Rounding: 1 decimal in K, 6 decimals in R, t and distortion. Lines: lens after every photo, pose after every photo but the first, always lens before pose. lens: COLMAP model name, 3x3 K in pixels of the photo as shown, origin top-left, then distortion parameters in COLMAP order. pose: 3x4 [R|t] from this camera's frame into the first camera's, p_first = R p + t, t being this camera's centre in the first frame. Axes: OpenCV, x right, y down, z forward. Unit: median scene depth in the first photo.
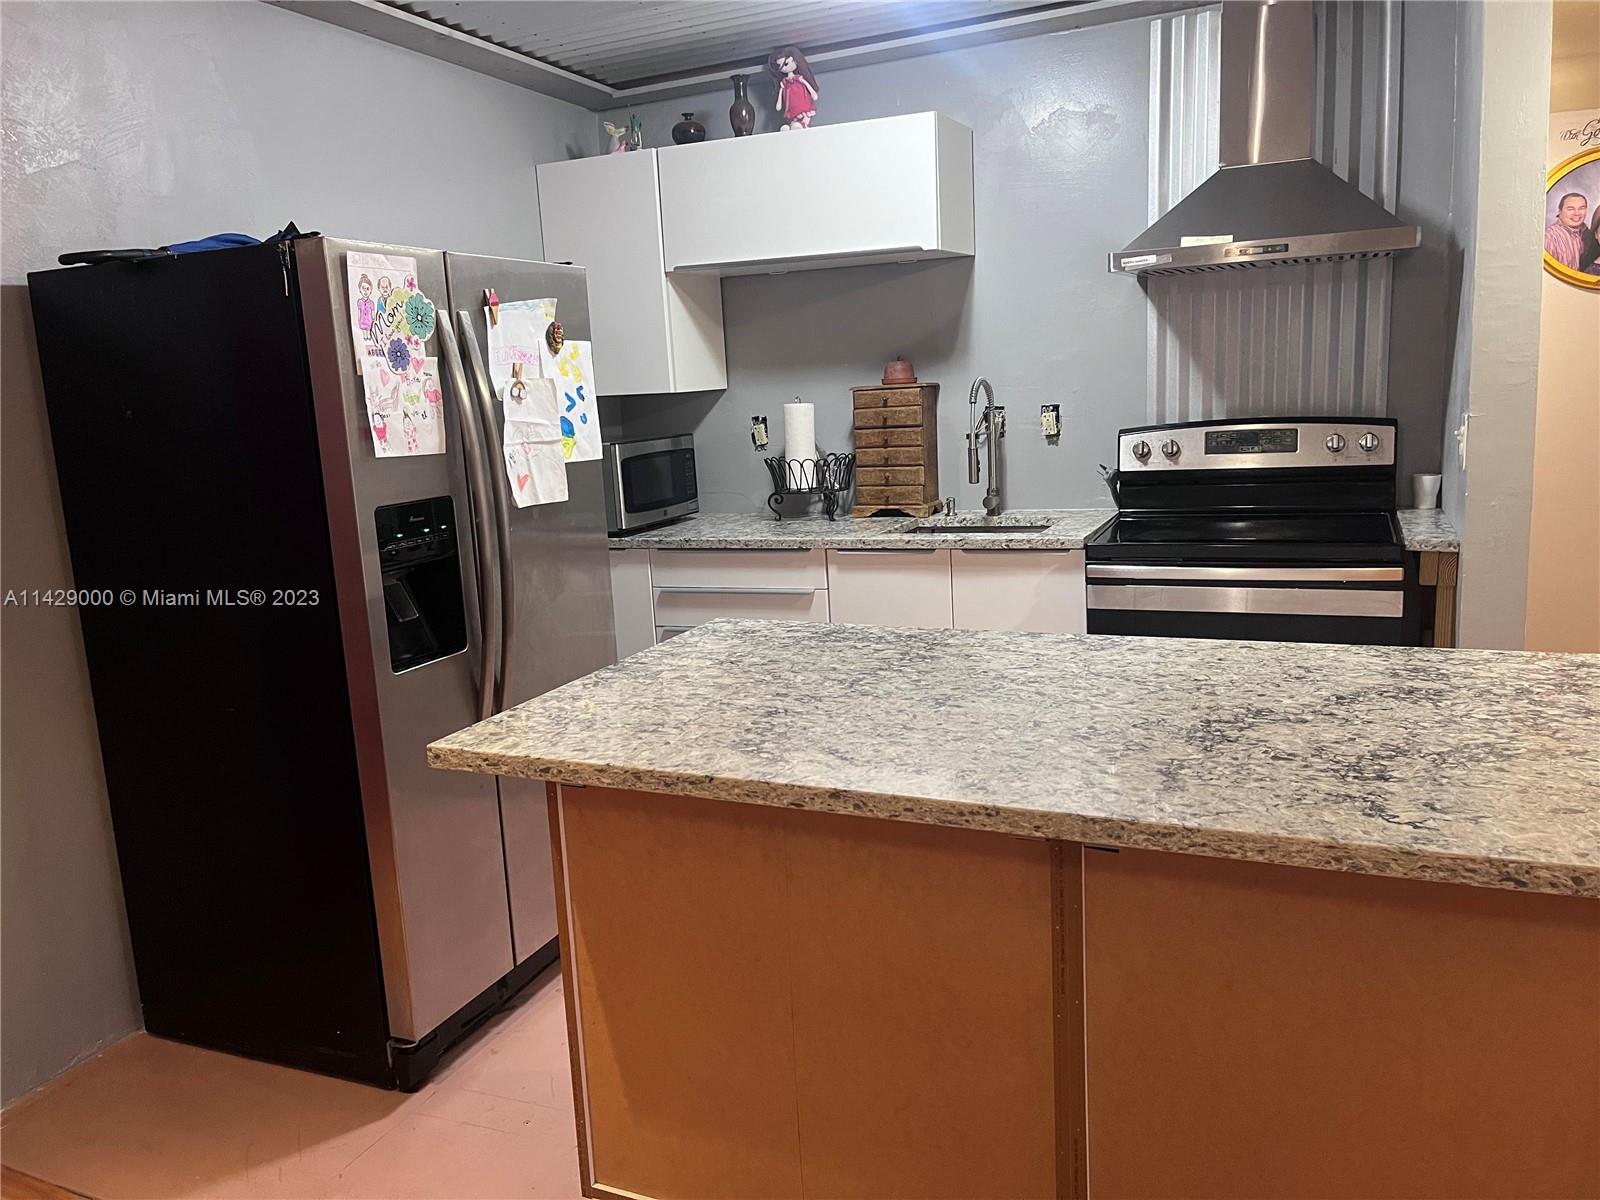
lens RADIAL K [[1196.8, 0, 757.9], [0, 1196.8, 602.4], [0, 0, 1]] dist [0.006913, -0.003291]
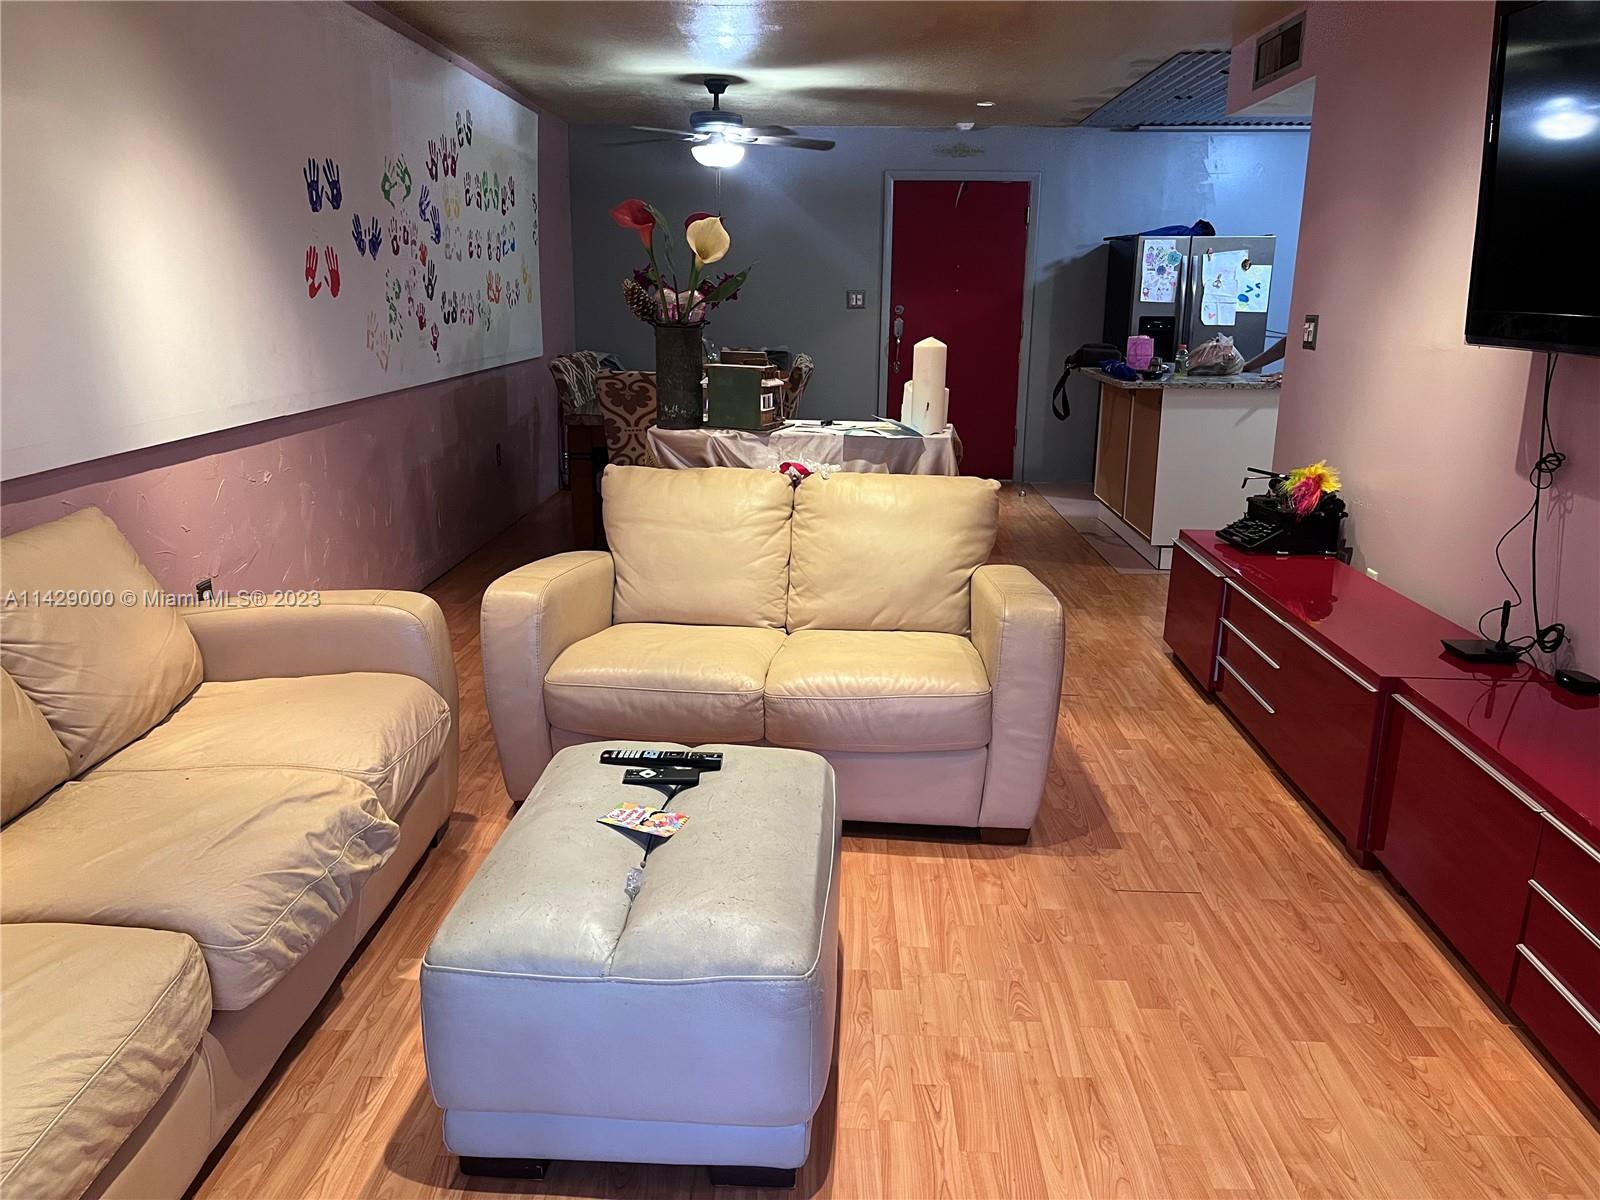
lens RADIAL K [[1196.8, 0, 757.9], [0, 1196.8, 602.4], [0, 0, 1]] dist [0.006913, -0.003291]
pose [[0.355874, 0.290654, -0.888186, 2.066786], [-0.191999, 0.952870, 0.234892, 0.083314], [0.914598, 0.086939, 0.394907, -1.016787]]
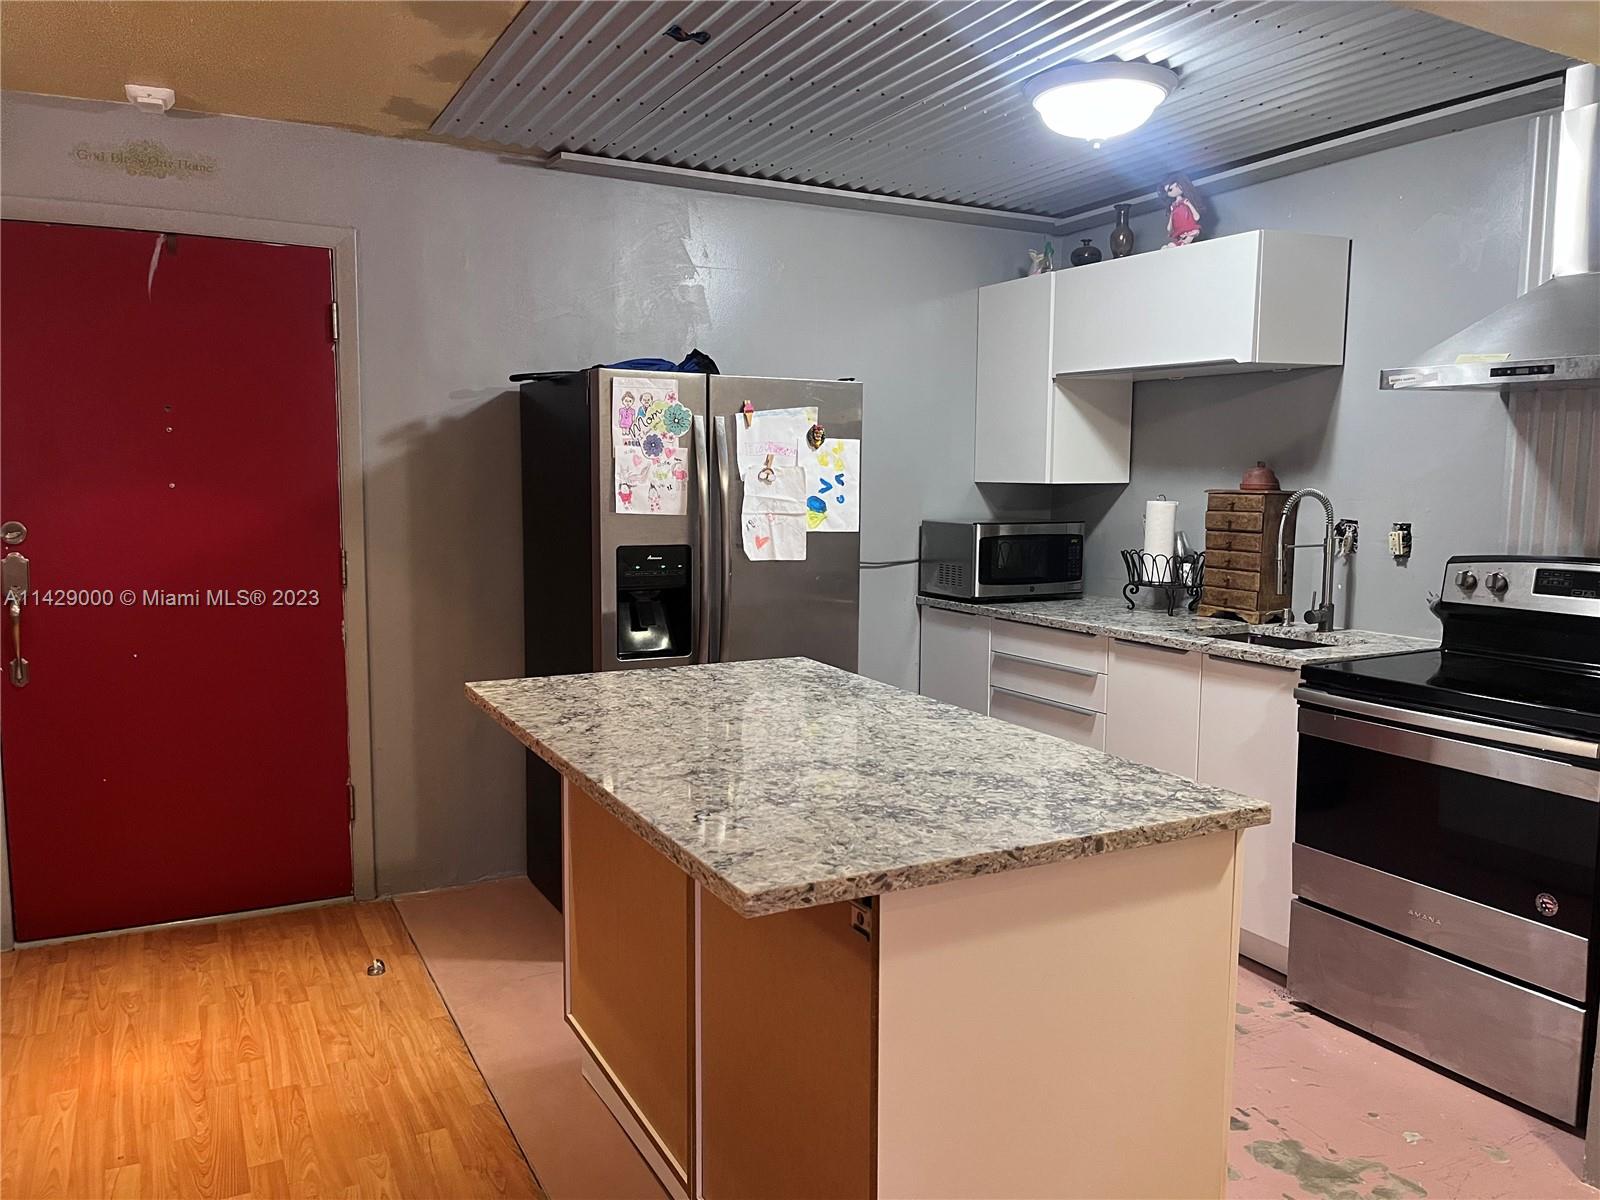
lens RADIAL K [[1190.3, 0, 796.7], [0, 1190.3, 588.2], [0, 0, 1]] dist [0.086405, -0.112268]
pose [[0.791098, 0.120393, -0.599725, 0.613580], [-0.161332, 0.986790, -0.014718, -0.034651], [0.590031, 0.108398, 0.800071, -0.036733]]
